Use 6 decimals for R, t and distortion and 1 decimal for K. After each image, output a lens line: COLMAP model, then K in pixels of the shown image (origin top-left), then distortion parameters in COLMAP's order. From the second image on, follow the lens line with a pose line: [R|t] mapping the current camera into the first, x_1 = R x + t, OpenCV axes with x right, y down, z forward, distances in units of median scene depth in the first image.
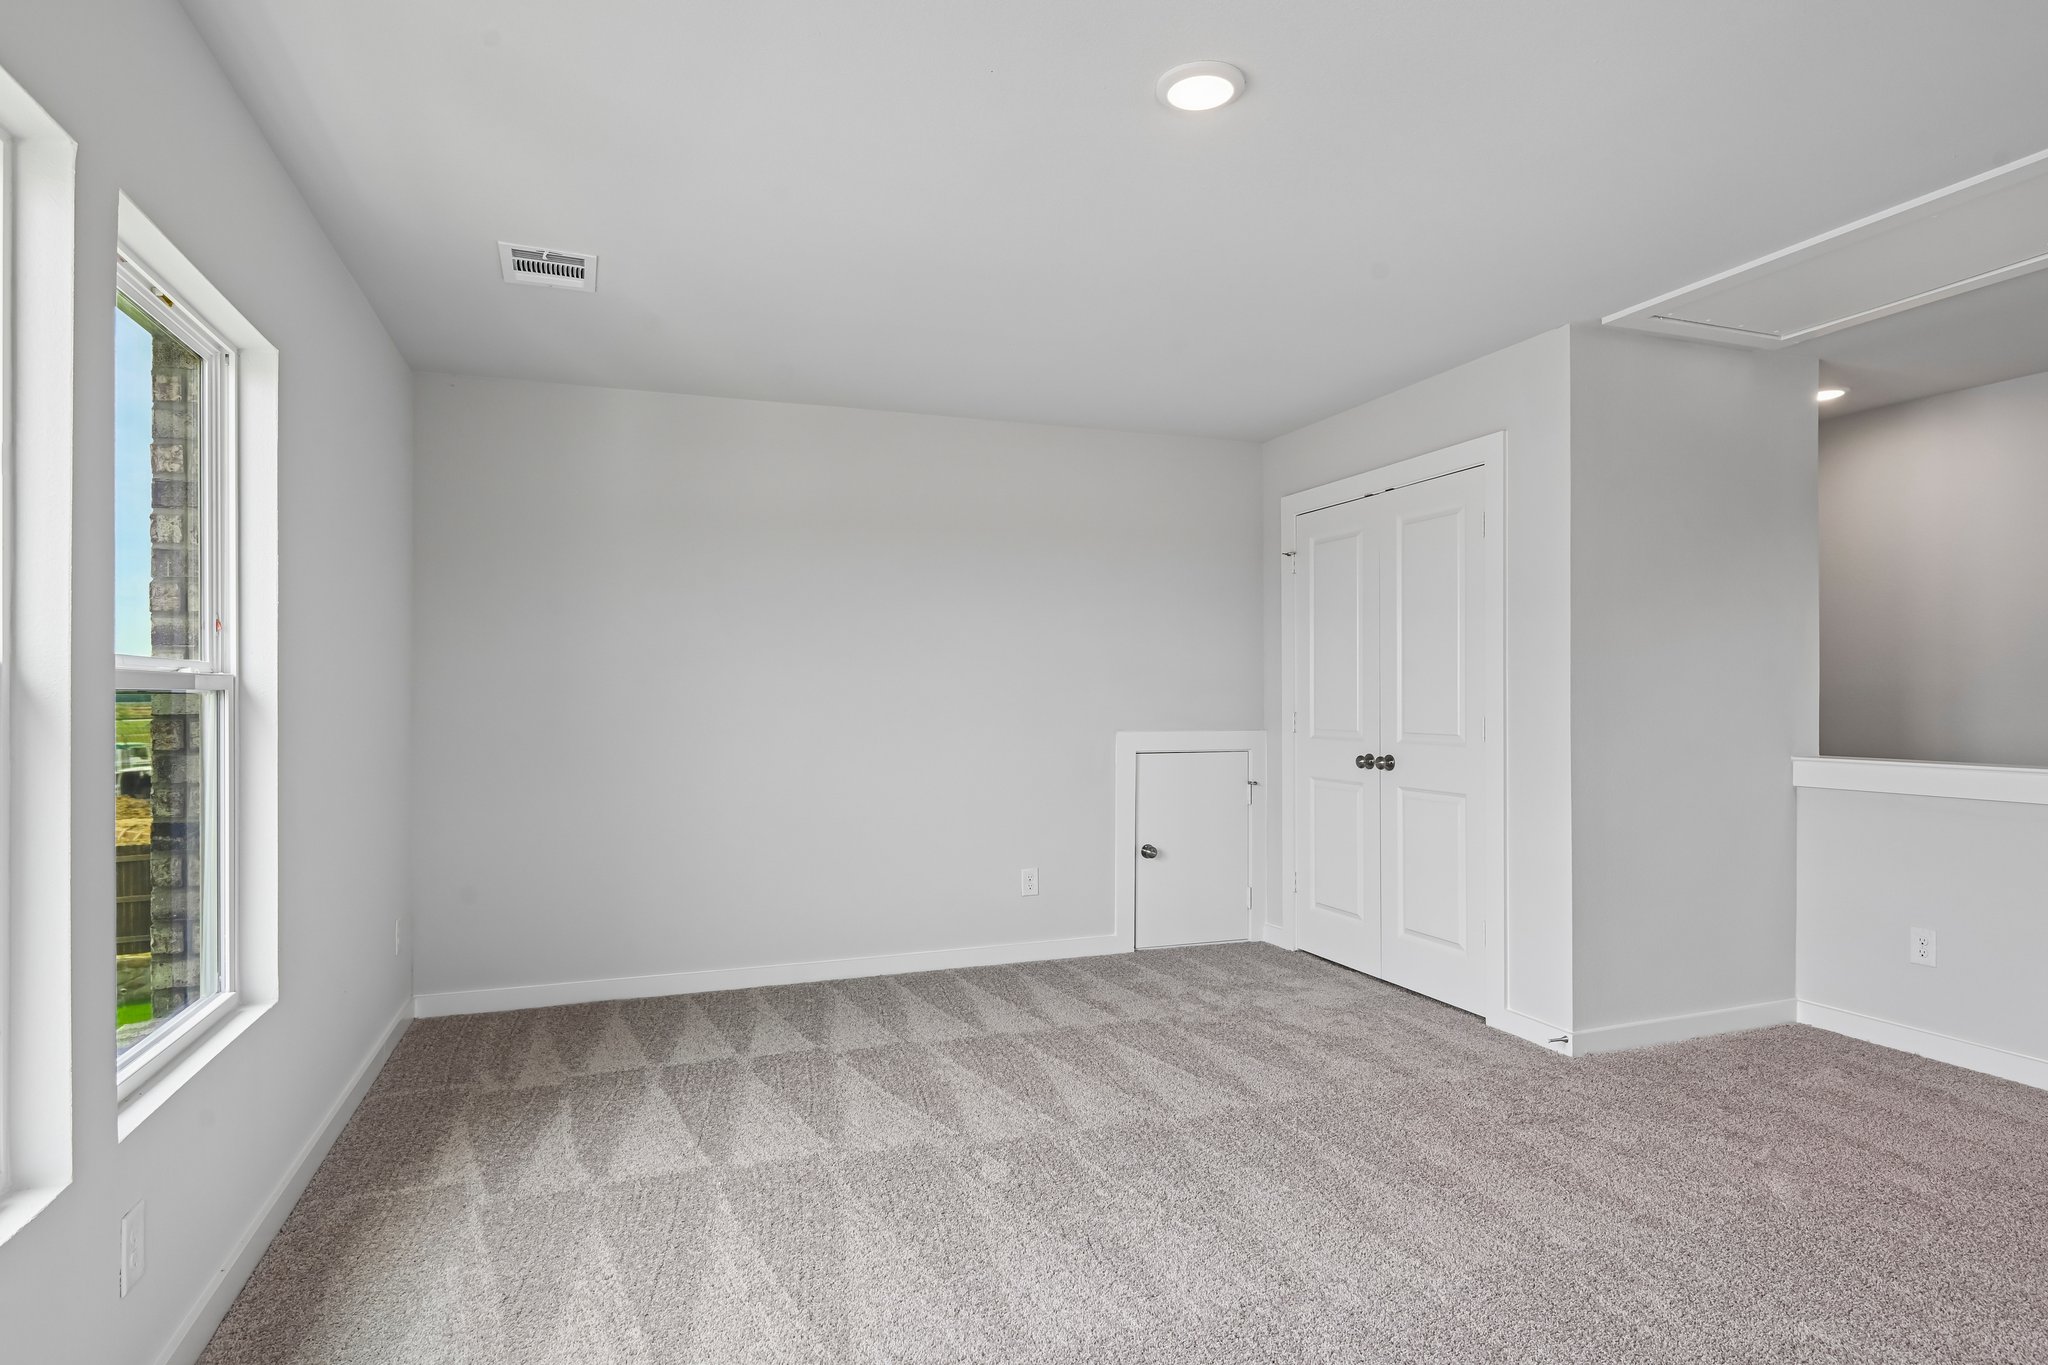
lens RADIAL K [[1115.6, 0, 1030.3], [0, 1115.6, 694.4], [0, 0, 1]] dist [0.000945, -0.007869]
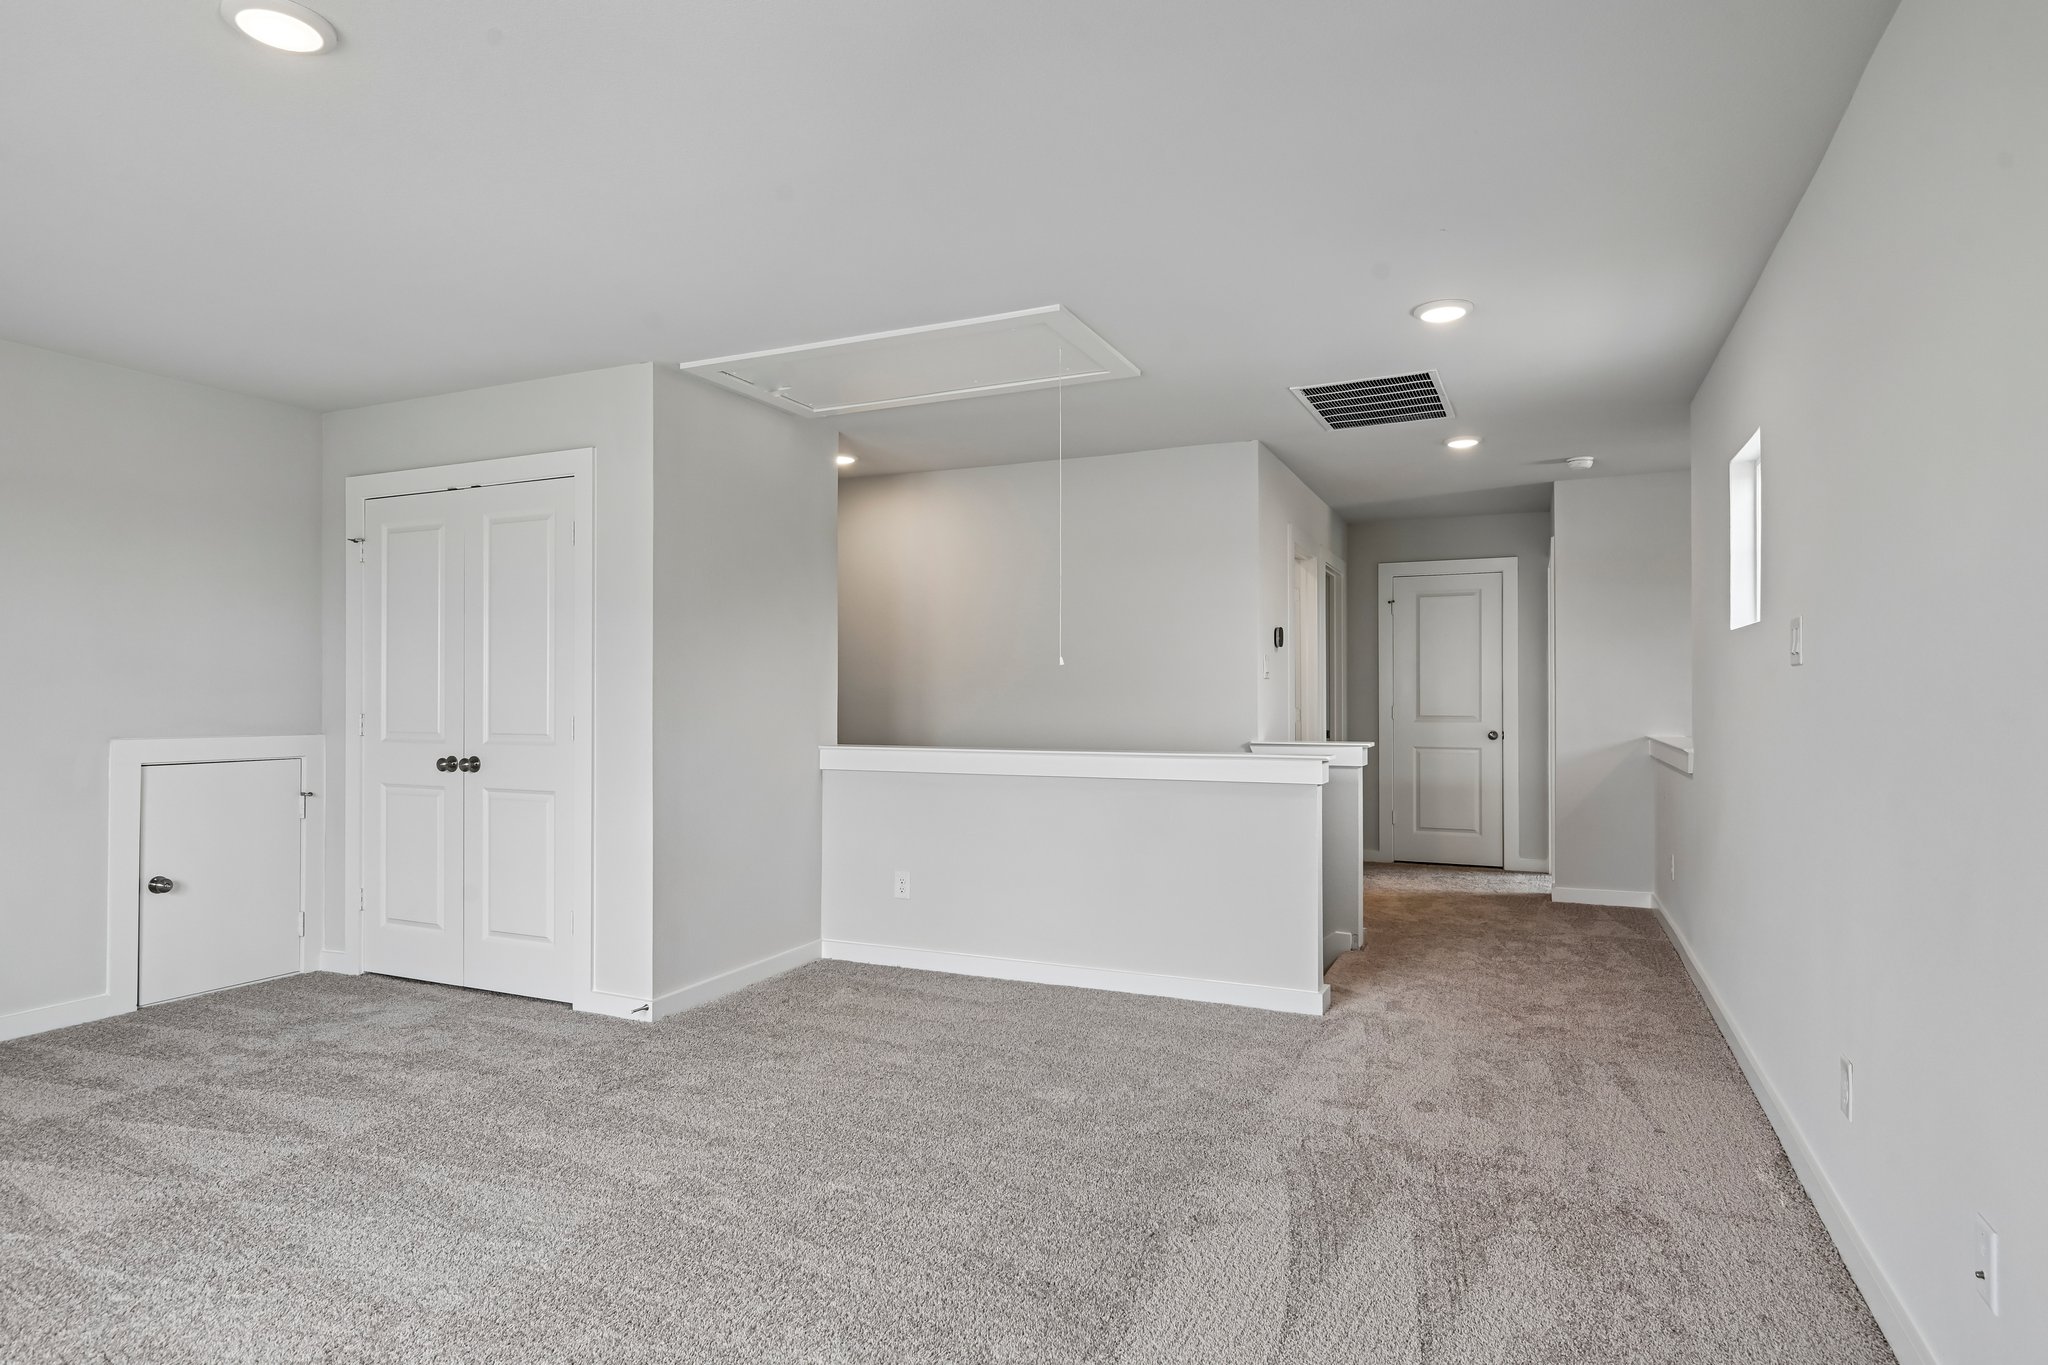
lens RADIAL K [[1115.6, 0, 1030.3], [0, 1115.6, 694.4], [0, 0, 1]] dist [0.000945, -0.007869]
pose [[0.701768, 0.003731, 0.712396, -0.047161], [-0.003168, 0.999993, -0.002116, 0.000273], [-0.712399, -0.000772, 0.701774, -0.052612]]
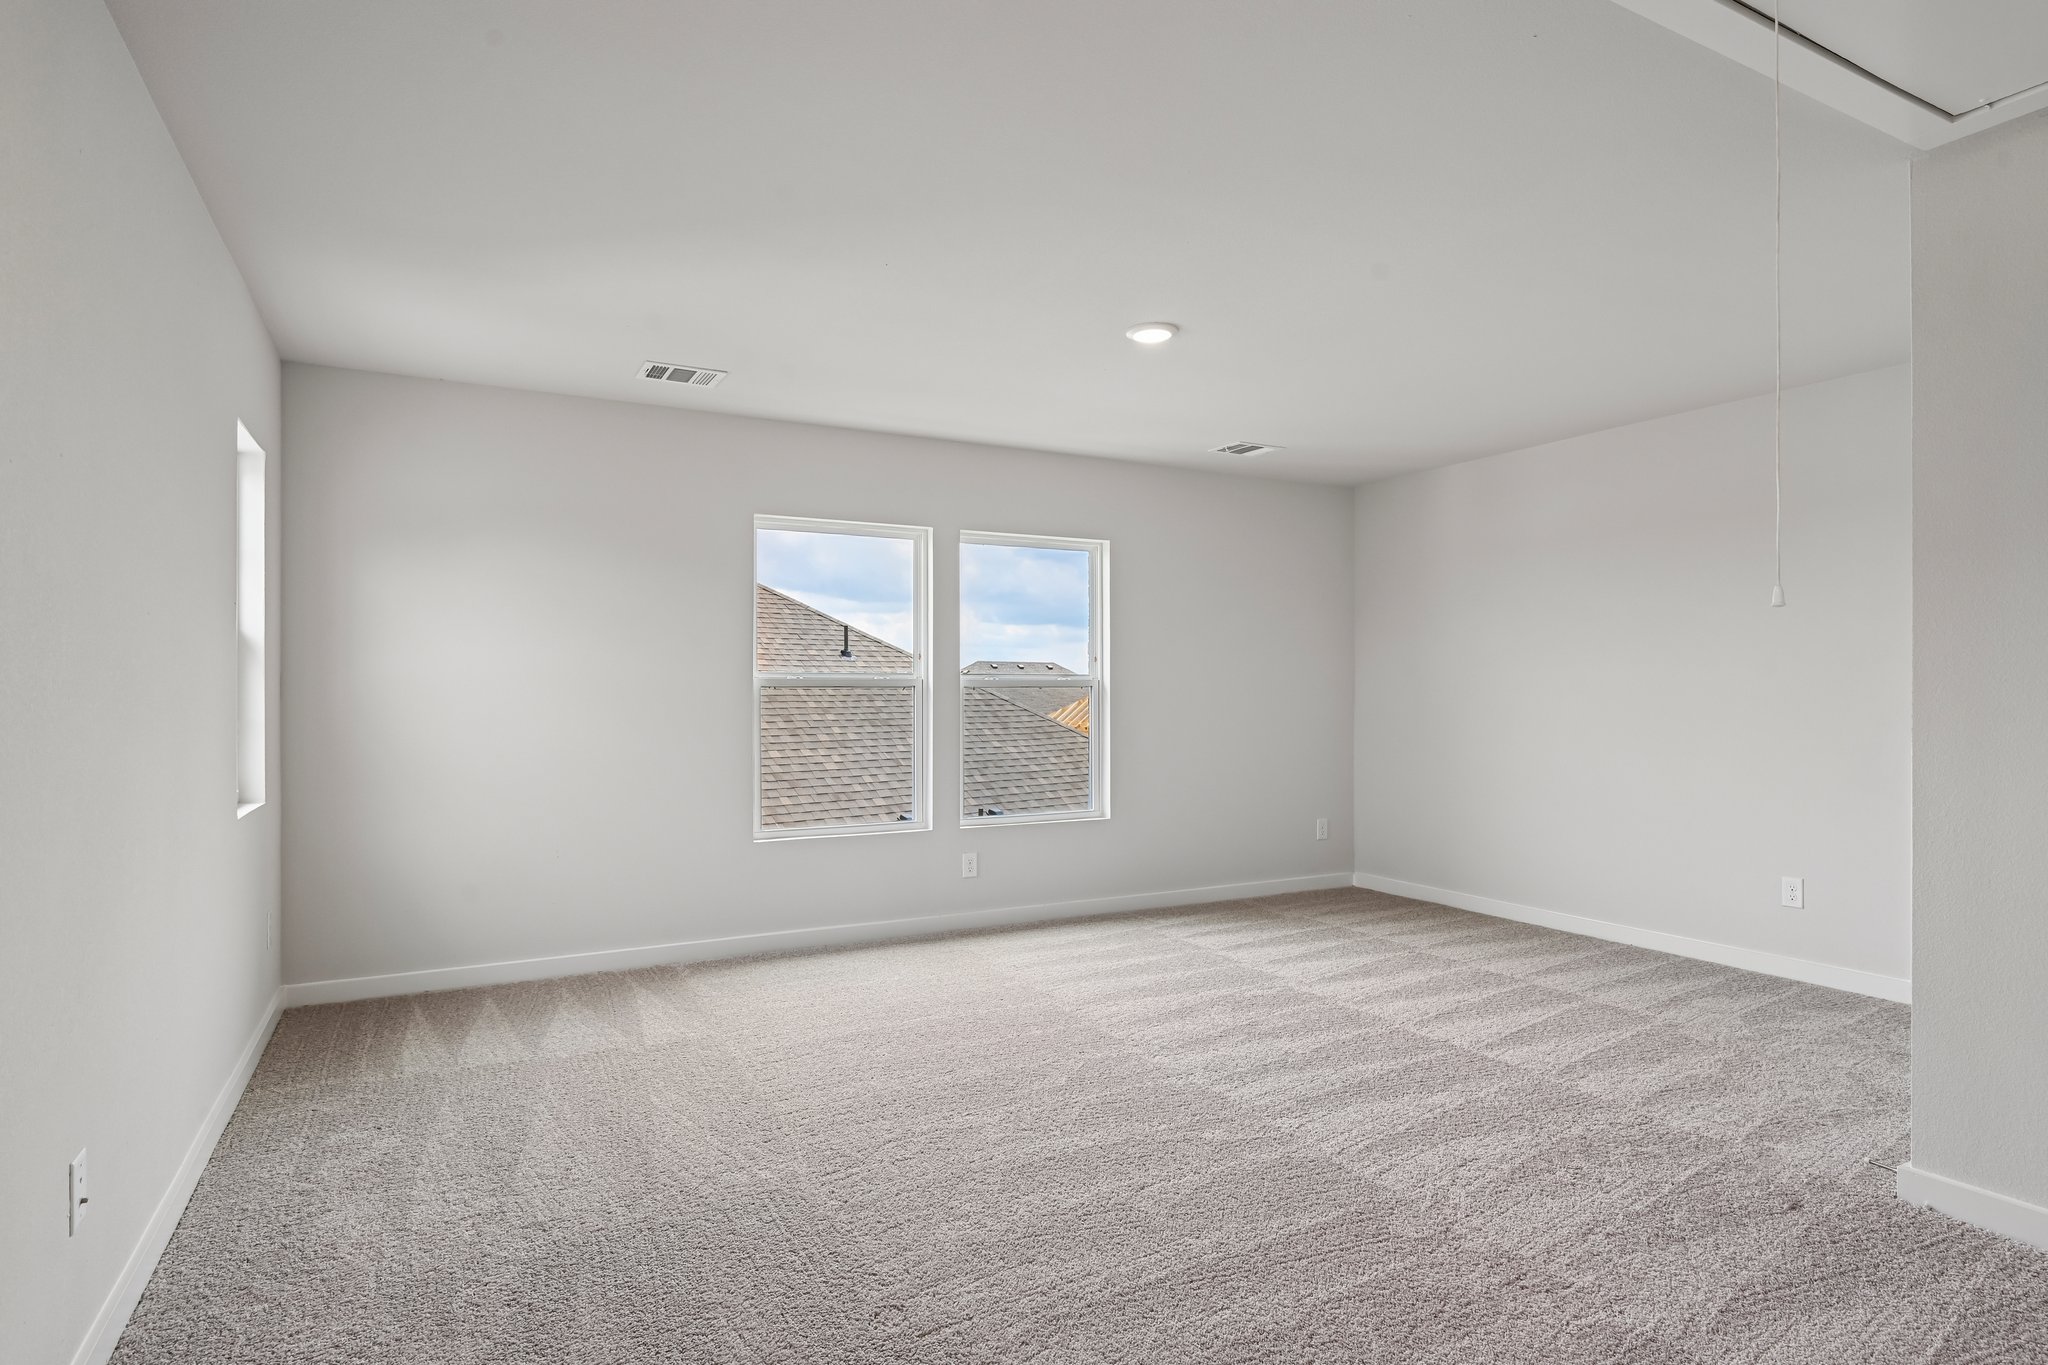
lens RADIAL K [[1115.6, 0, 1030.3], [0, 1115.6, 694.4], [0, 0, 1]] dist [0.000945, -0.007869]
pose [[0.134045, 0.004605, -0.990965, 1.371828], [0.001816, 0.999986, 0.004893, 0.000359], [0.990974, -0.002456, 0.134035, 0.442084]]
